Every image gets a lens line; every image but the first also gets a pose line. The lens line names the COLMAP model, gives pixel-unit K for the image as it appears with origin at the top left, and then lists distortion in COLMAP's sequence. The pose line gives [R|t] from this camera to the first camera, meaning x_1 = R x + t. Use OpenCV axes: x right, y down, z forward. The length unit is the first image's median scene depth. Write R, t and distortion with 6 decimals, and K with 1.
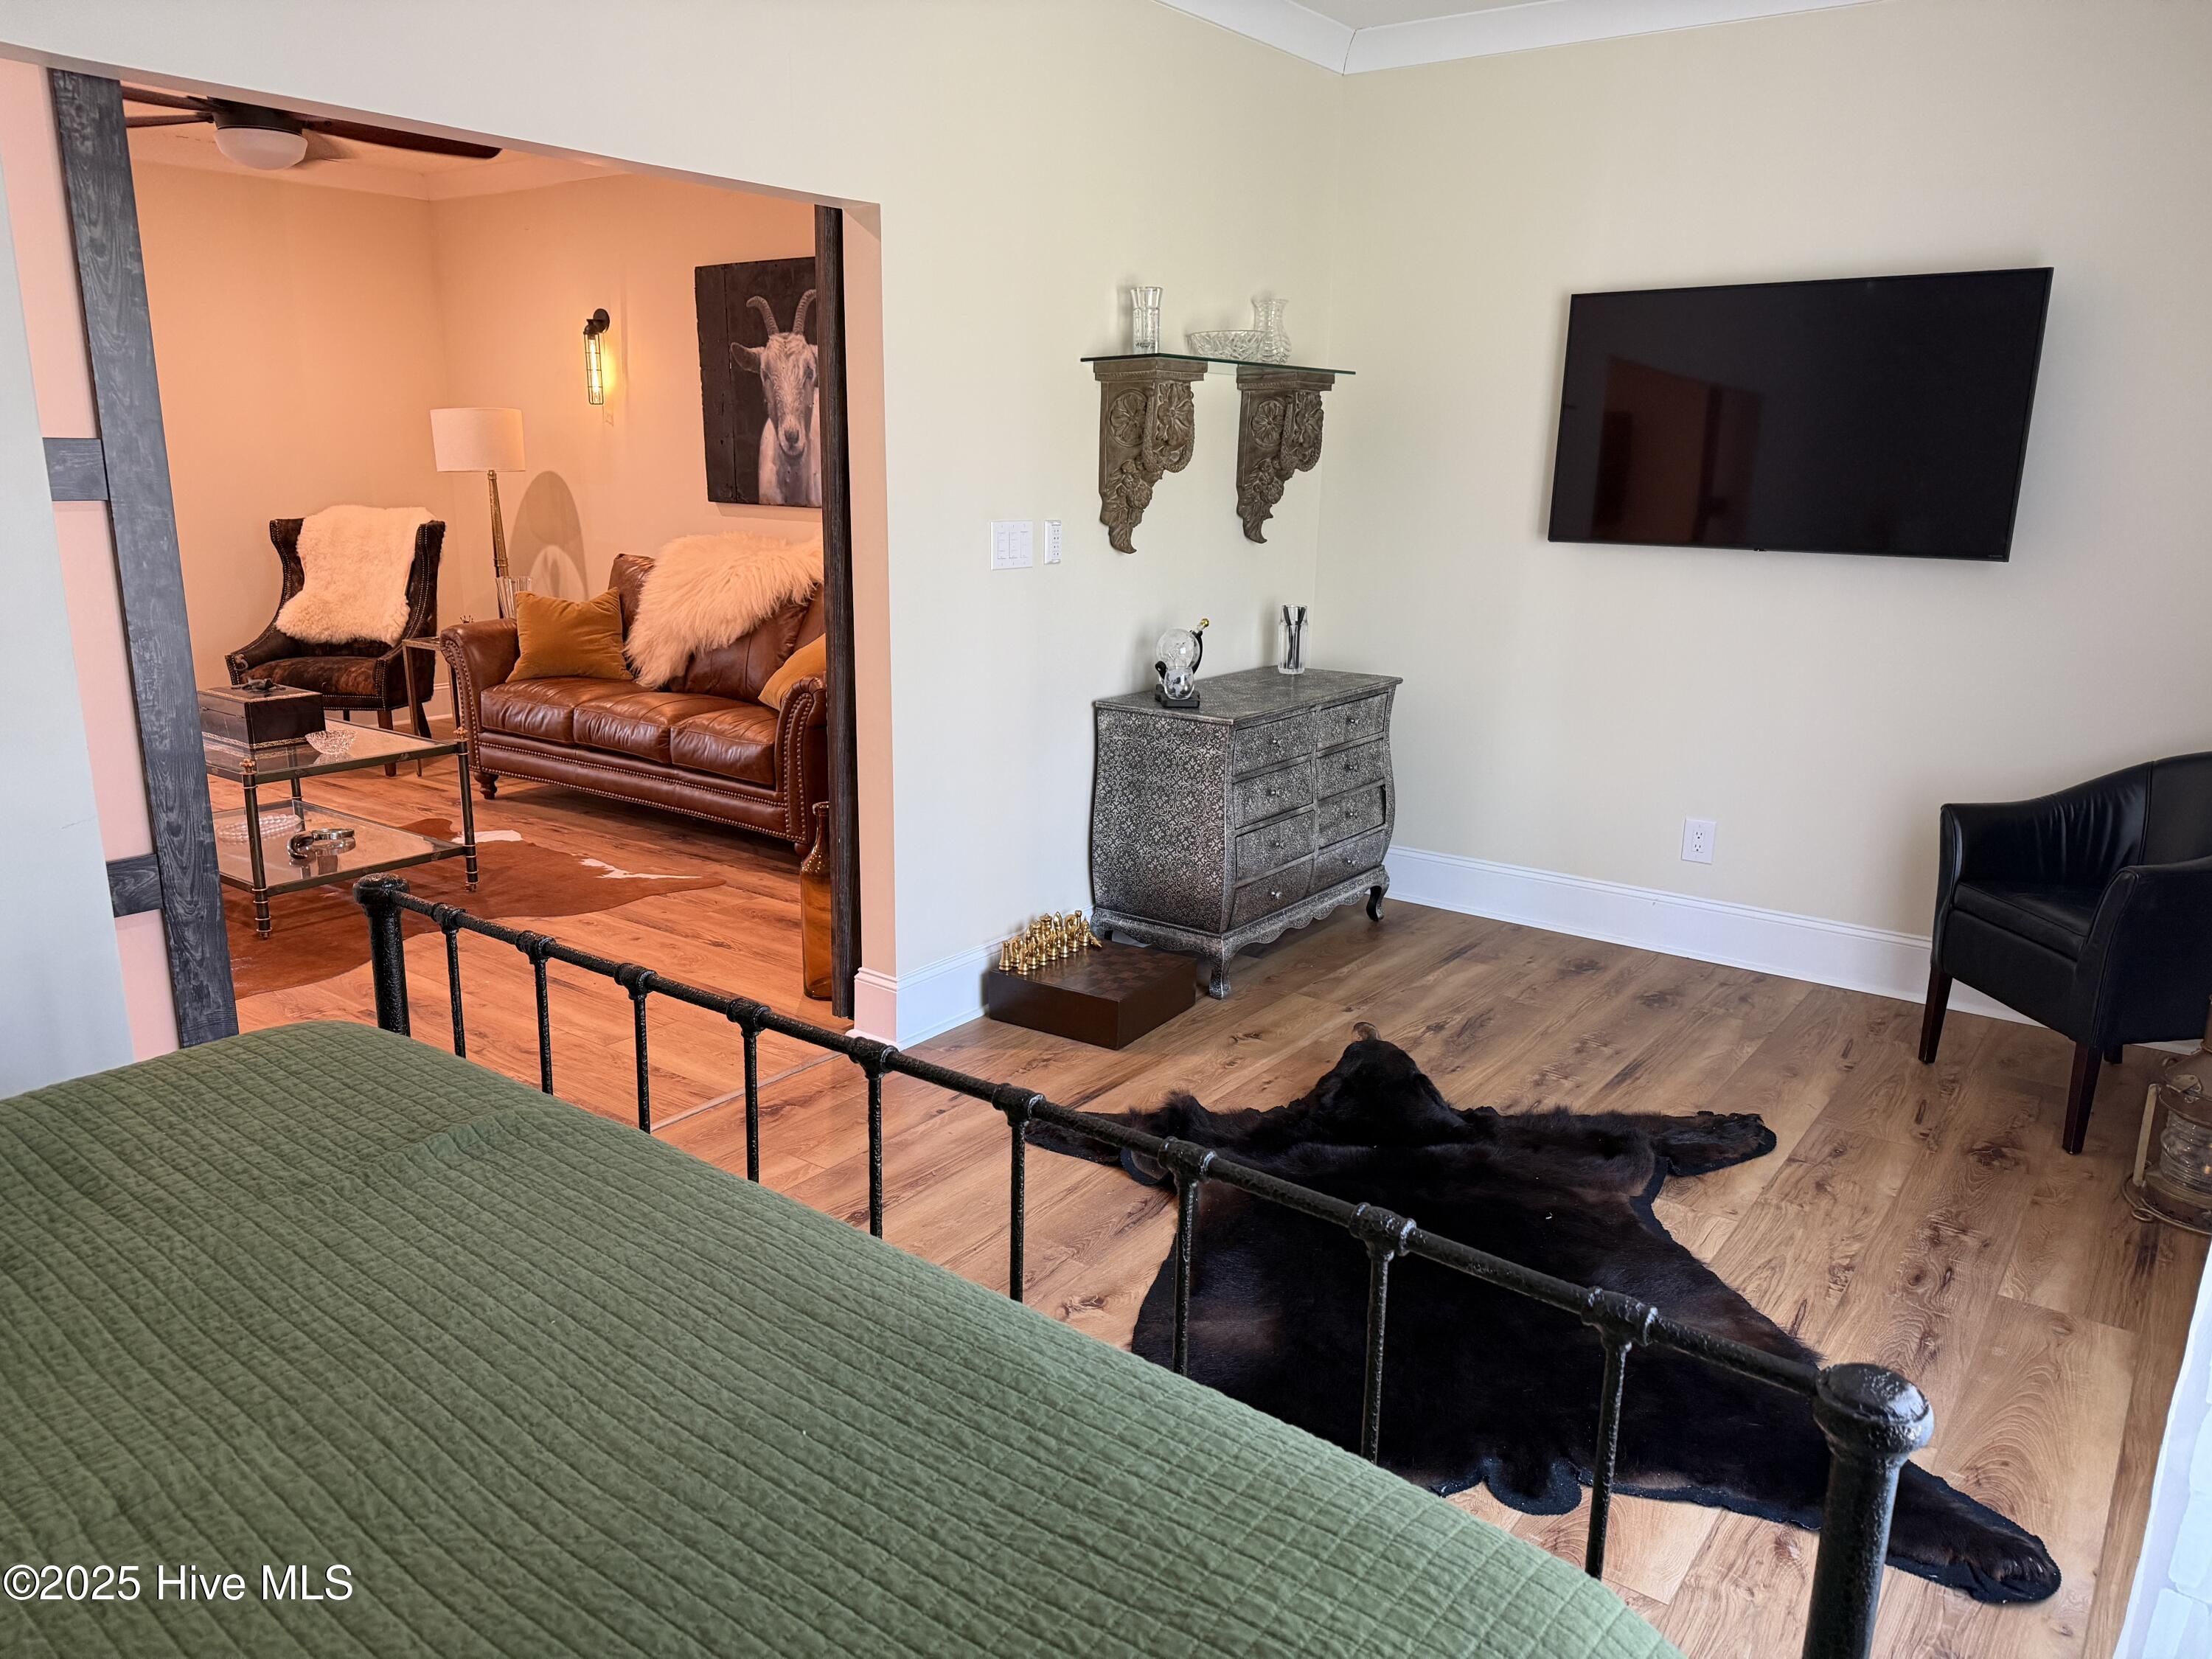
lens RADIAL K [[1547.6, 0, 1102.3], [0, 1547.6, 841.2], [0, 0, 1]] dist [0.058130, 0.000325]
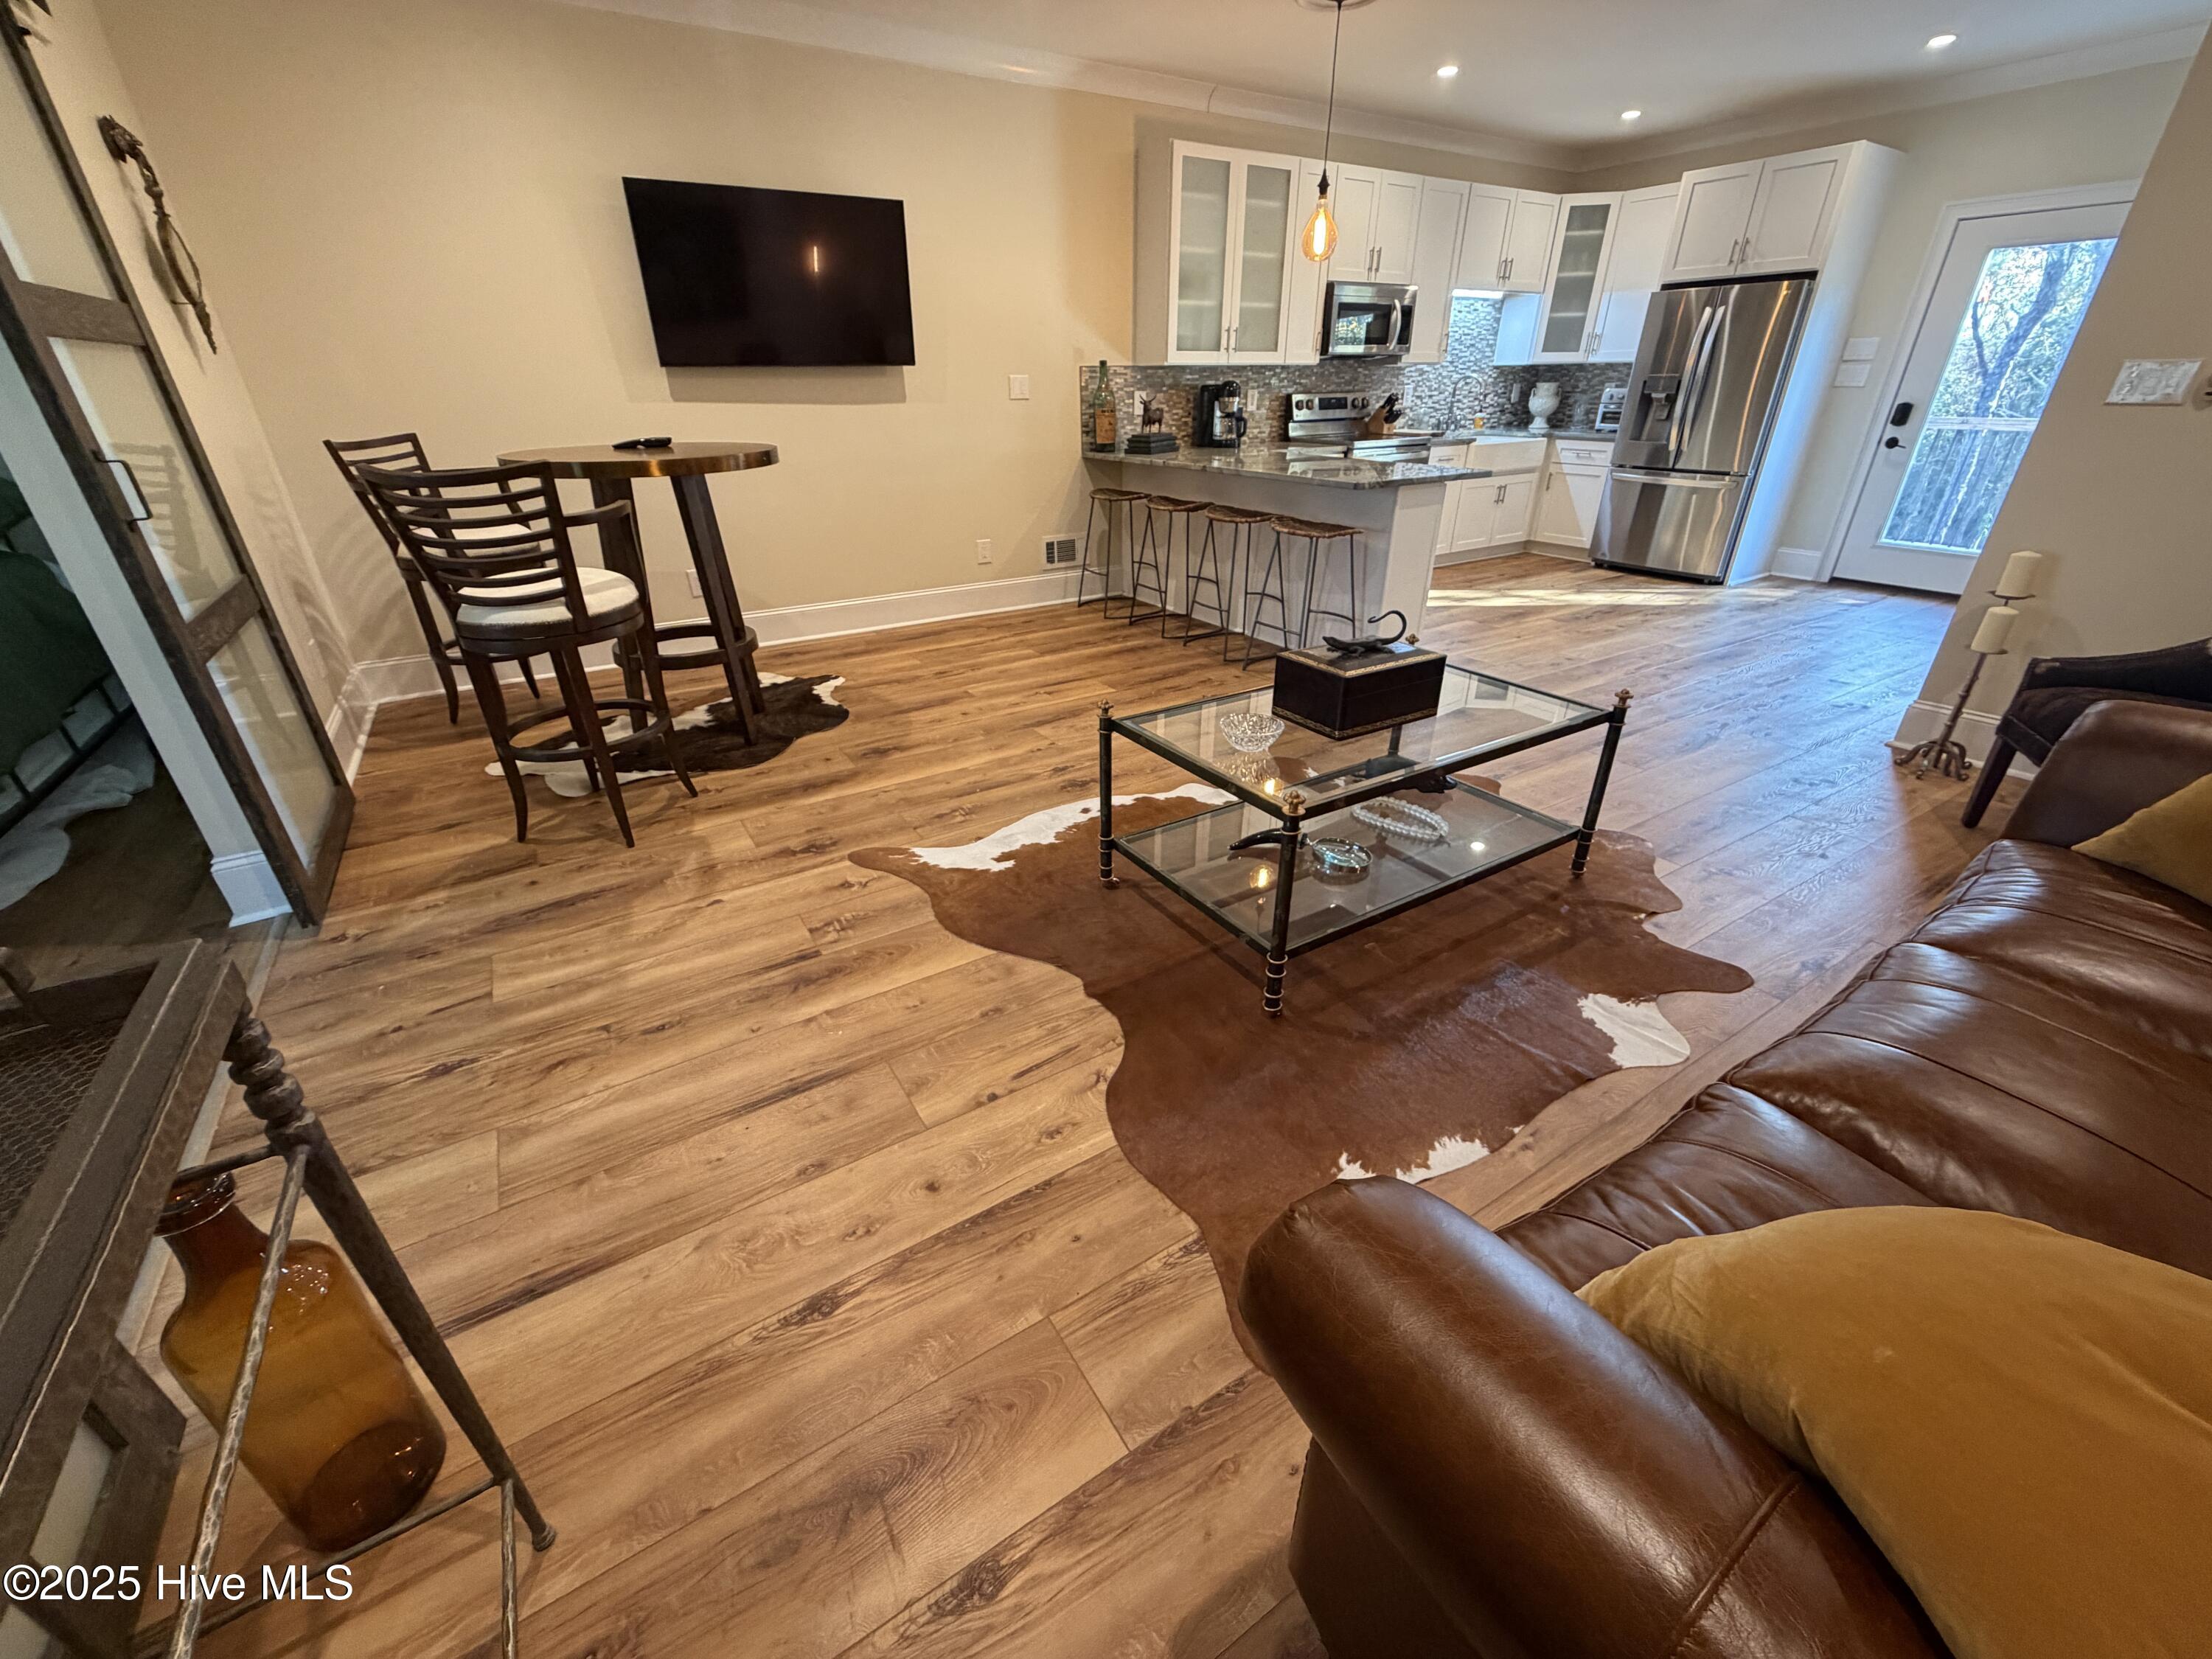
lens RADIAL K [[883.6, 0, 1094.1], [0, 883.6, 829.3], [0, 0, 1]] dist [0.000983, 0.000348]
pose [[-0.369467, 0.412828, -0.832507, -0.073815], [-0.220452, 0.831380, 0.510106, -0.167088], [0.902716, 0.371995, -0.216158, 0.781200]]
